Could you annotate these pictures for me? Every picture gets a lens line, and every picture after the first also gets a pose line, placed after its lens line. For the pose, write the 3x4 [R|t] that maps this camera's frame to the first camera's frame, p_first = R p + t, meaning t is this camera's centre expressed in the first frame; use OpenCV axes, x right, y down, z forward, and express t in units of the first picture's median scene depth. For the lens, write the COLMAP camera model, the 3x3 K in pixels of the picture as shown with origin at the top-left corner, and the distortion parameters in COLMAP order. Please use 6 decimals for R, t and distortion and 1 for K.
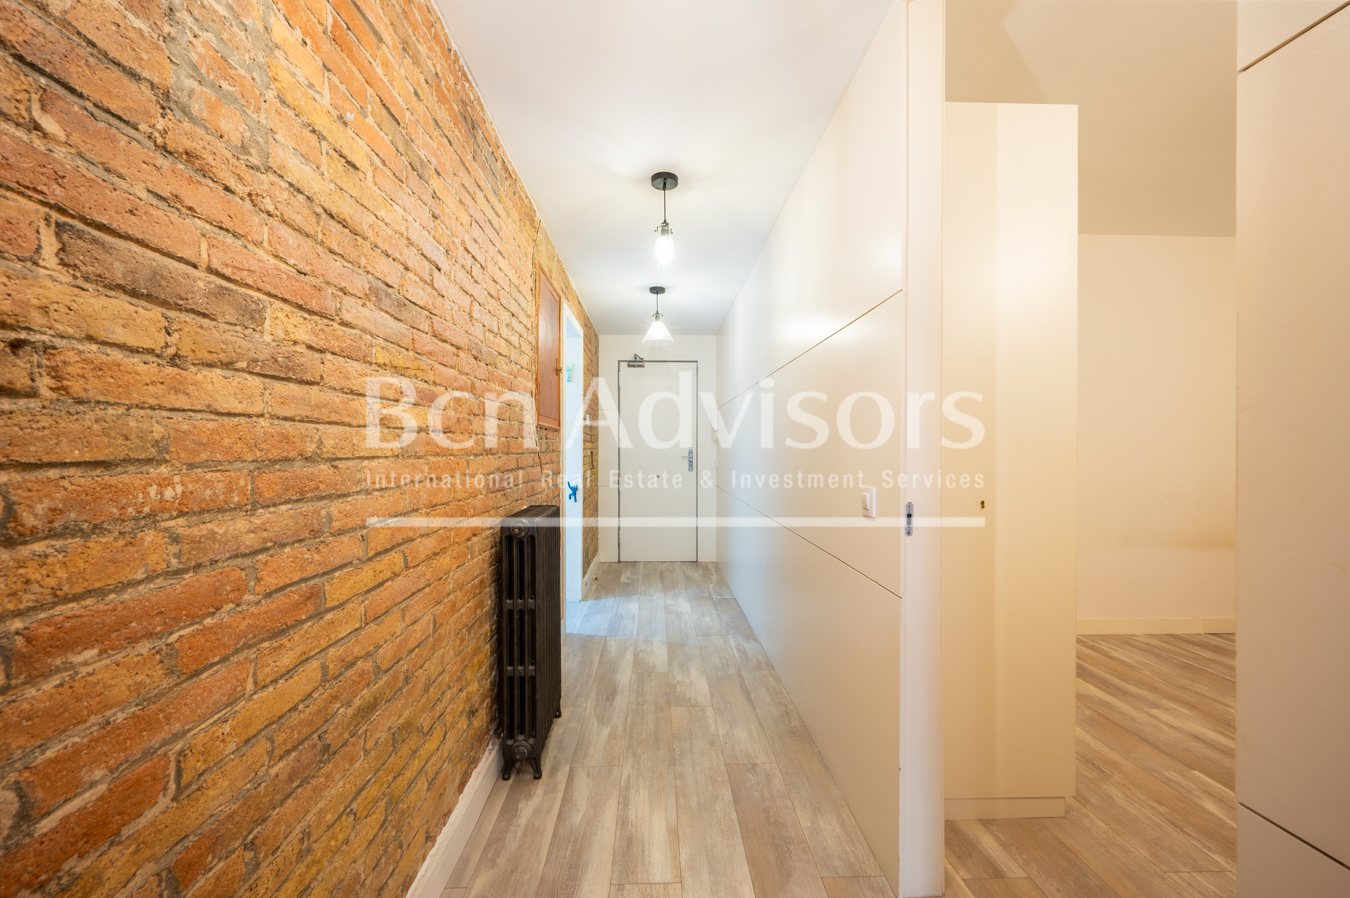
lens RADIAL K [[539.5, 0, 677.9], [0, 539.5, 447.4], [0, 0, 1]] dist [-0.000421, 0.000613]
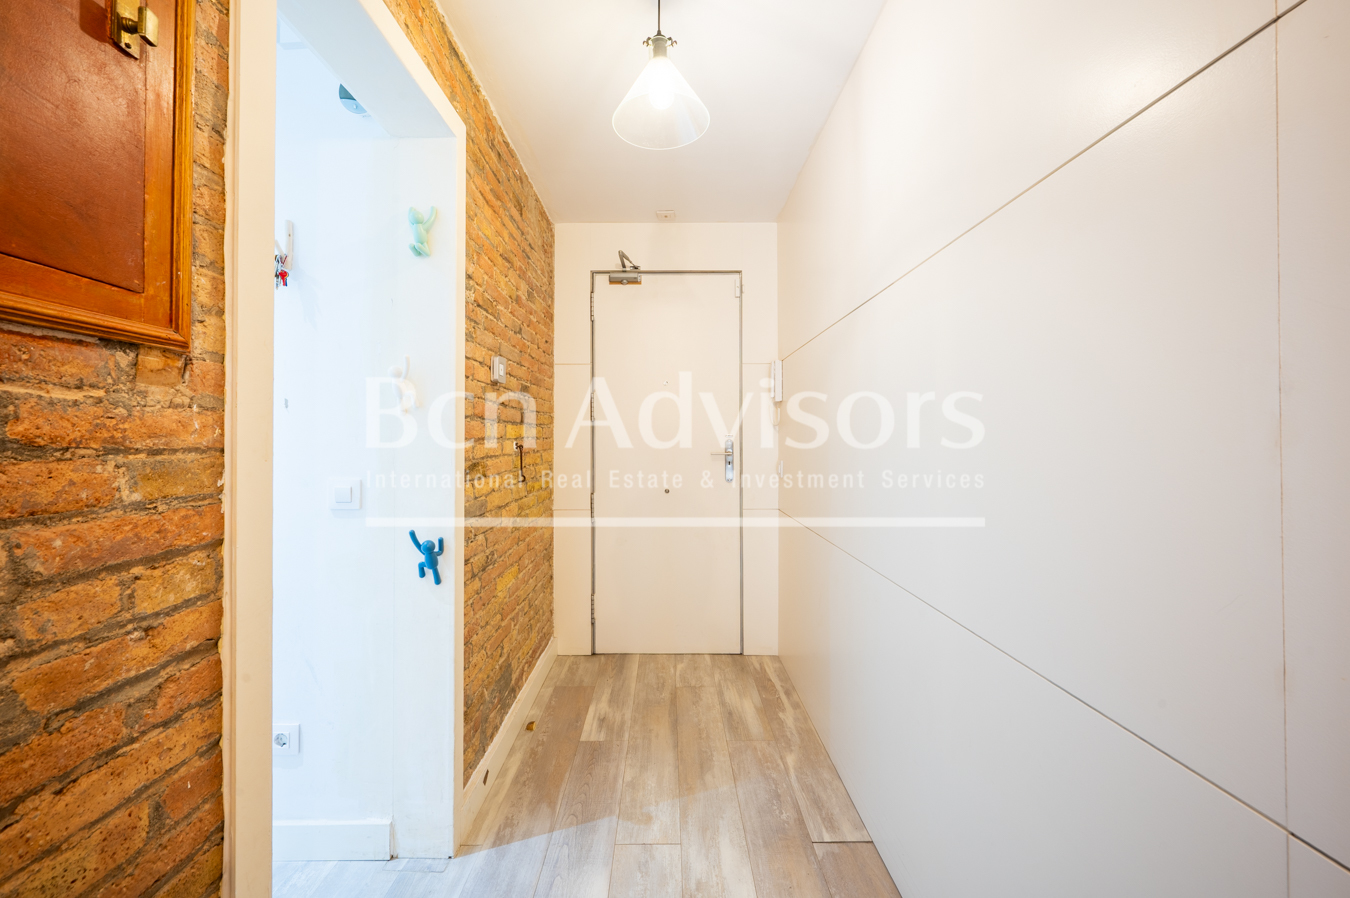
lens RADIAL K [[539.5, 0, 673.3], [0, 539.5, 438.2], [0, 0, 1]] dist [-0.000421, 0.000613]
pose [[0.999447, -0.001994, -0.033203, -0.014662], [0.002016, 0.999998, 0.000615, 0.001723], [0.033202, -0.000681, 0.999448, 0.522719]]
